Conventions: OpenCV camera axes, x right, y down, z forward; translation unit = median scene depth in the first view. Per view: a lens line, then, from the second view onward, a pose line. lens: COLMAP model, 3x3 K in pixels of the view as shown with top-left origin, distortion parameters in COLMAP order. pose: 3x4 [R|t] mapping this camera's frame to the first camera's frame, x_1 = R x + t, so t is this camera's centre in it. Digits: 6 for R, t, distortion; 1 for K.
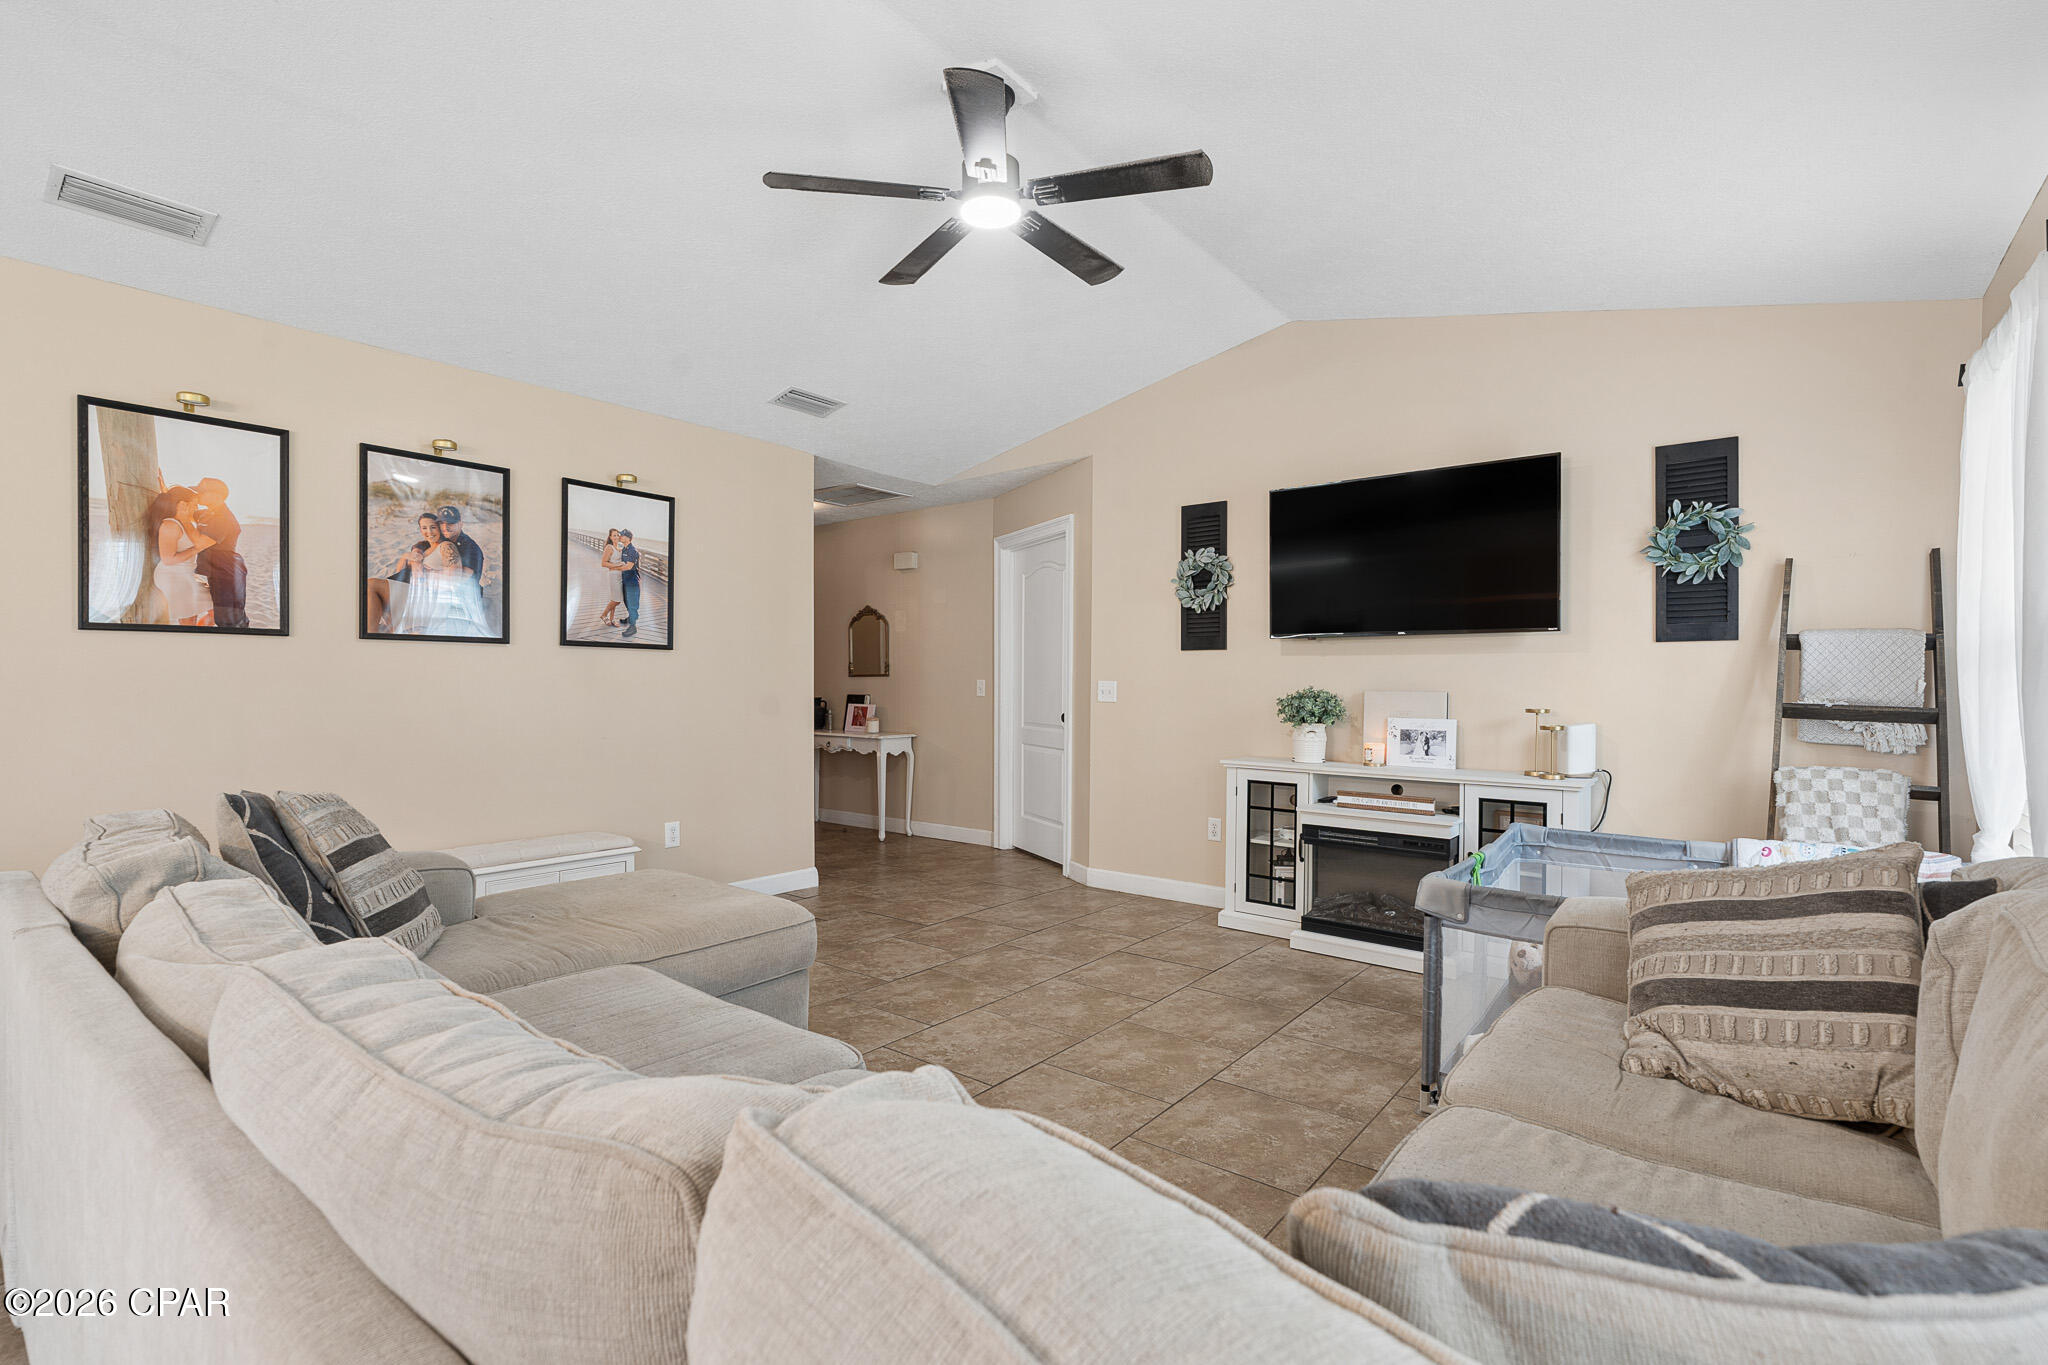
lens RADIAL K [[936.1, 0, 1024.0], [0, 936.1, 682.5], [0, 0, 1]] dist [-0.000939, 0.000253]
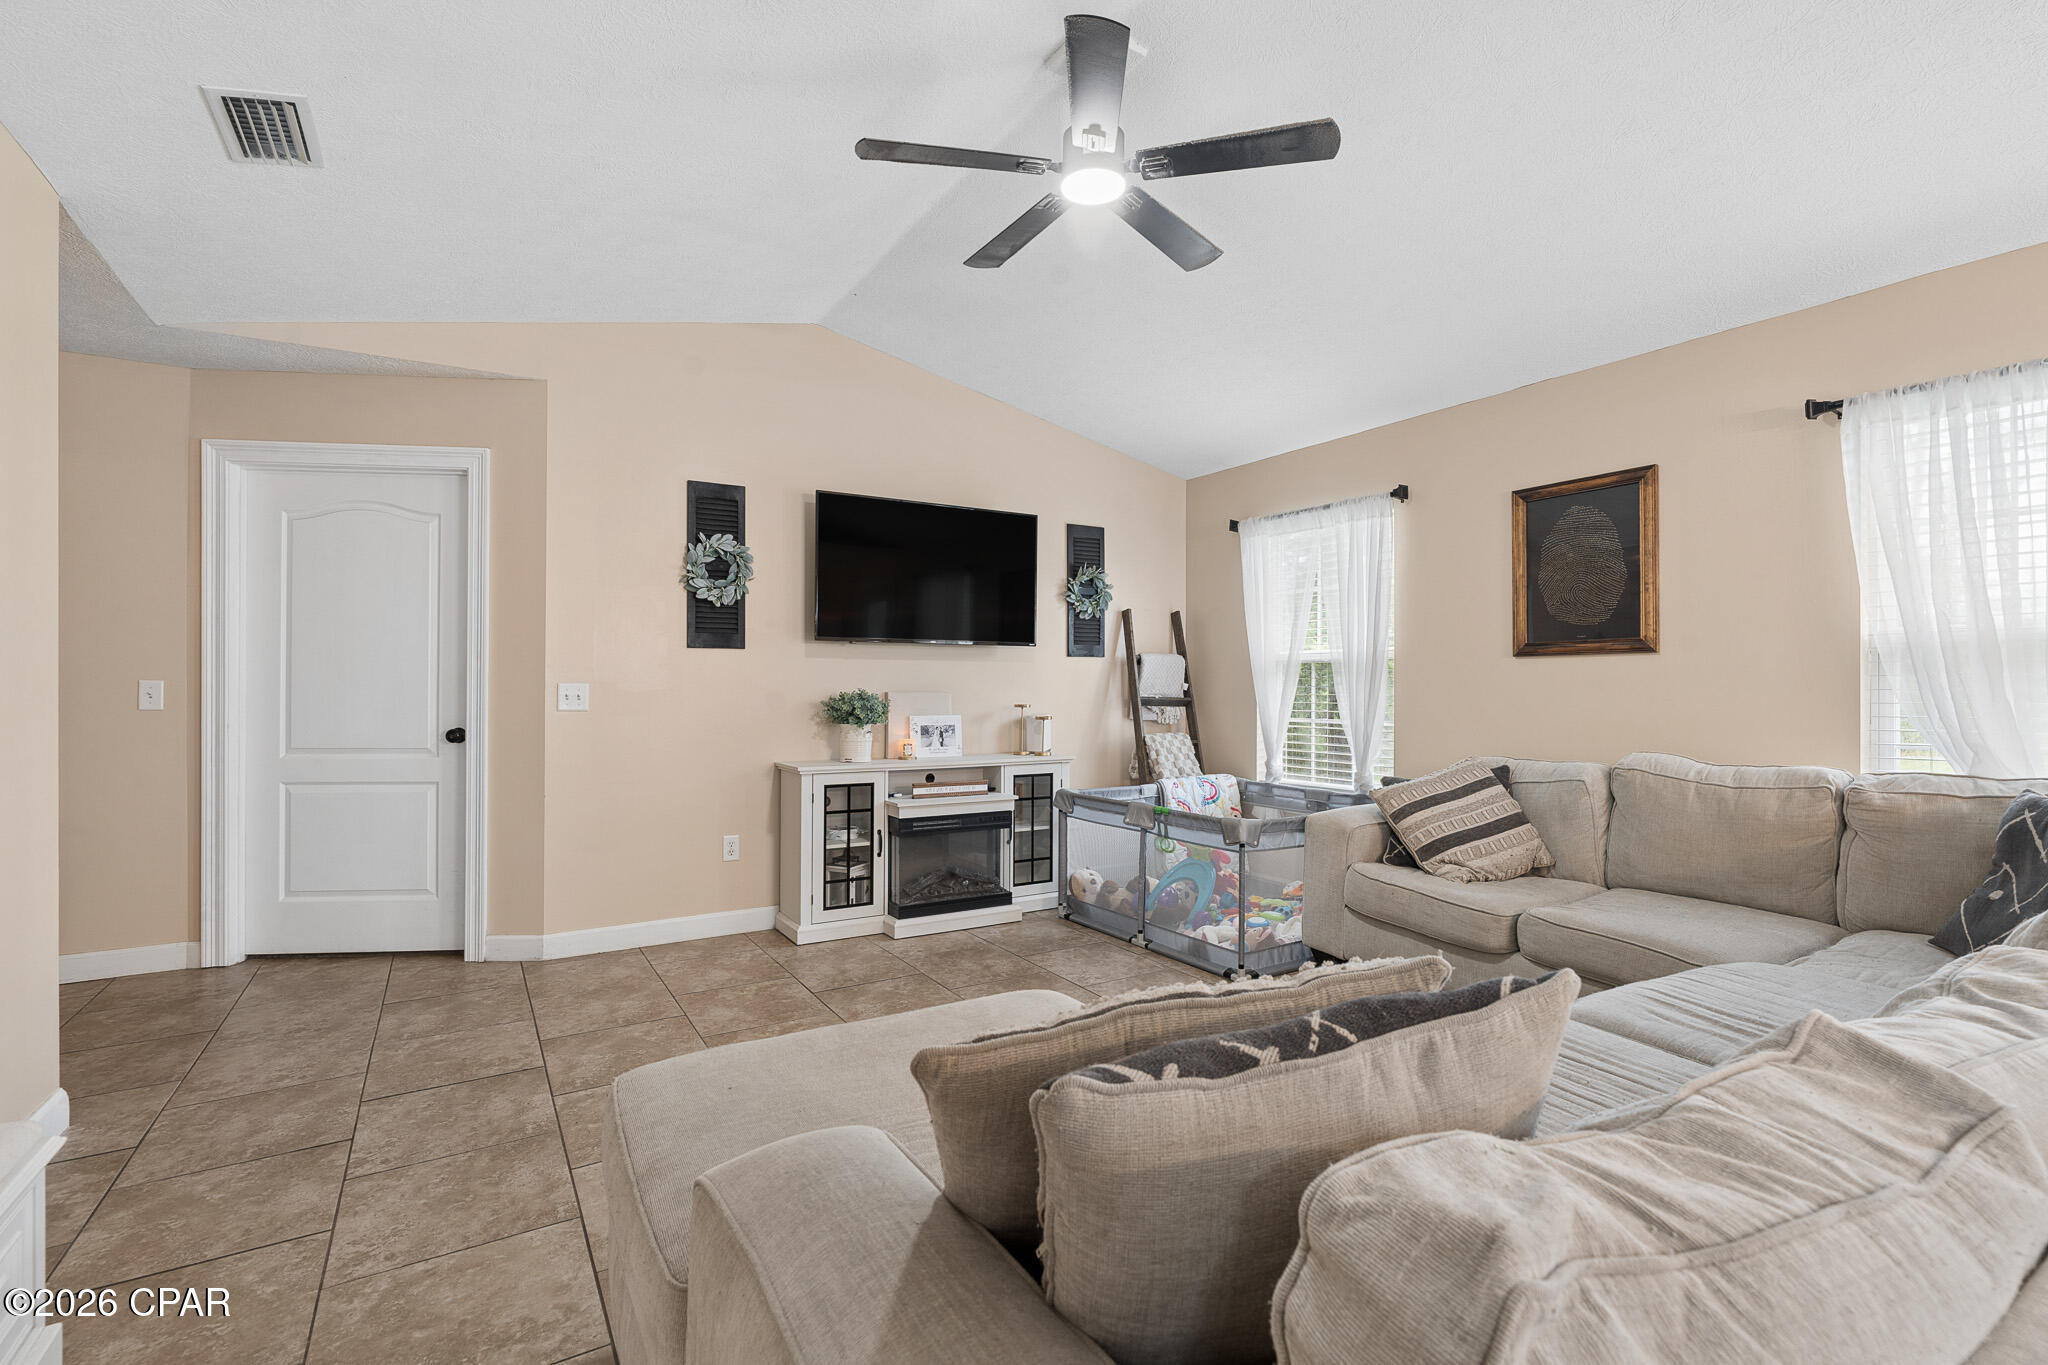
lens RADIAL K [[920.1, 0, 1020.9], [0, 920.1, 678.8], [0, 0, 1]] dist [-0.002351, 0.000510]
pose [[0.340346, 0.002496, 0.940297, -0.658173], [-0.000634, 0.999997, -0.002425, -0.004639], [-0.940300, 0.000230, 0.340346, 0.539337]]
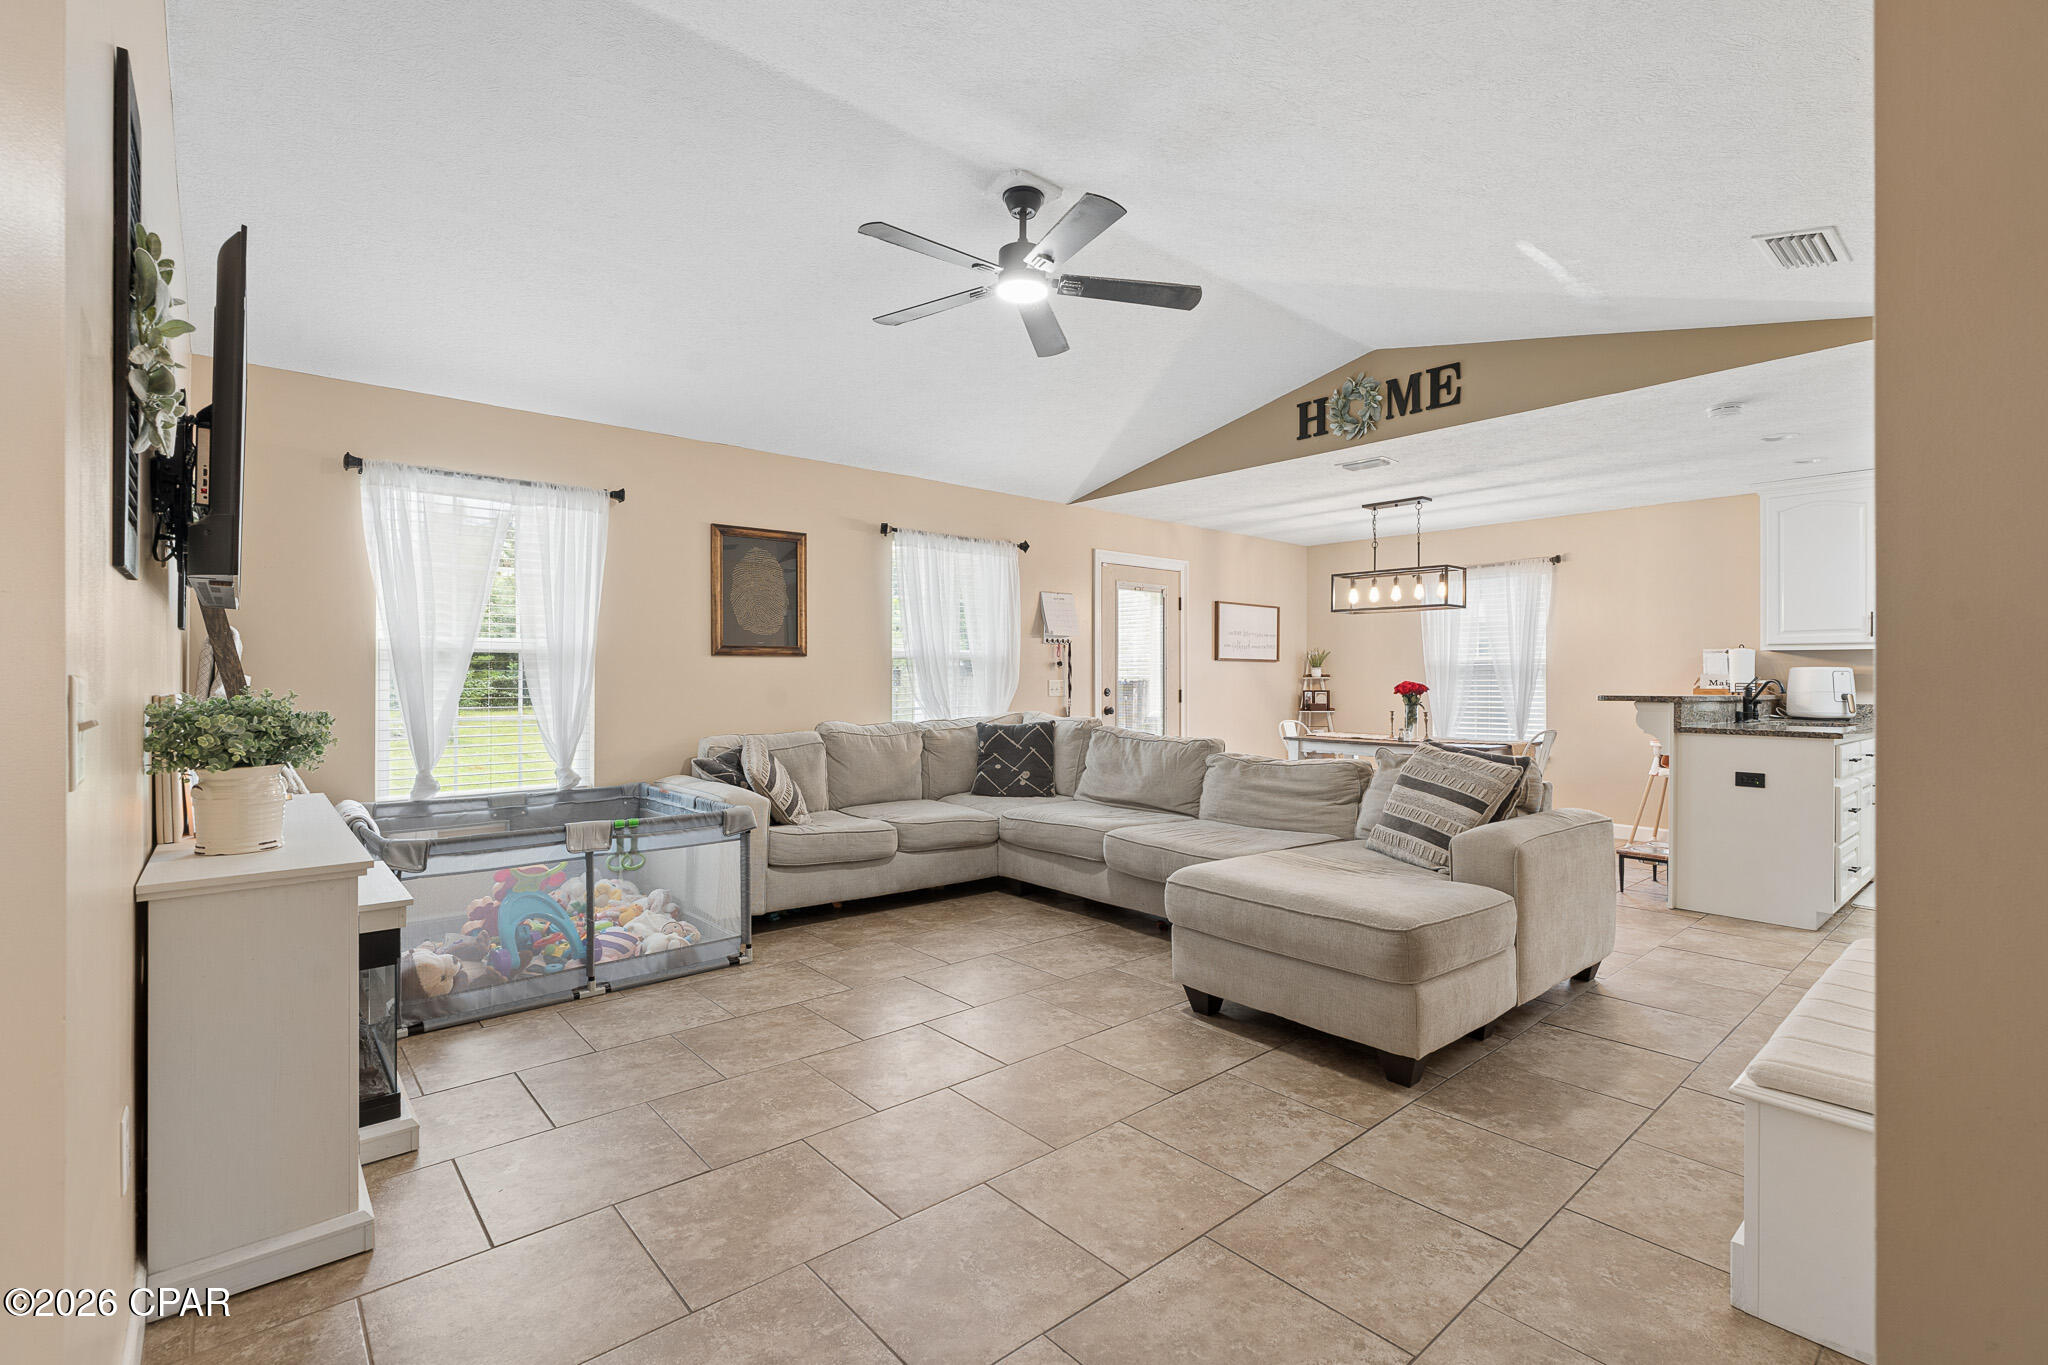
lens RADIAL K [[920.1, 0, 1020.9], [0, 920.1, 678.8], [0, 0, 1]] dist [-0.002351, 0.000510]
pose [[-0.982657, -0.006317, 0.185323, -0.180360], [-0.006243, 0.999980, 0.000984, -0.003578], [-0.185326, -0.000190, -0.982677, 1.537644]]
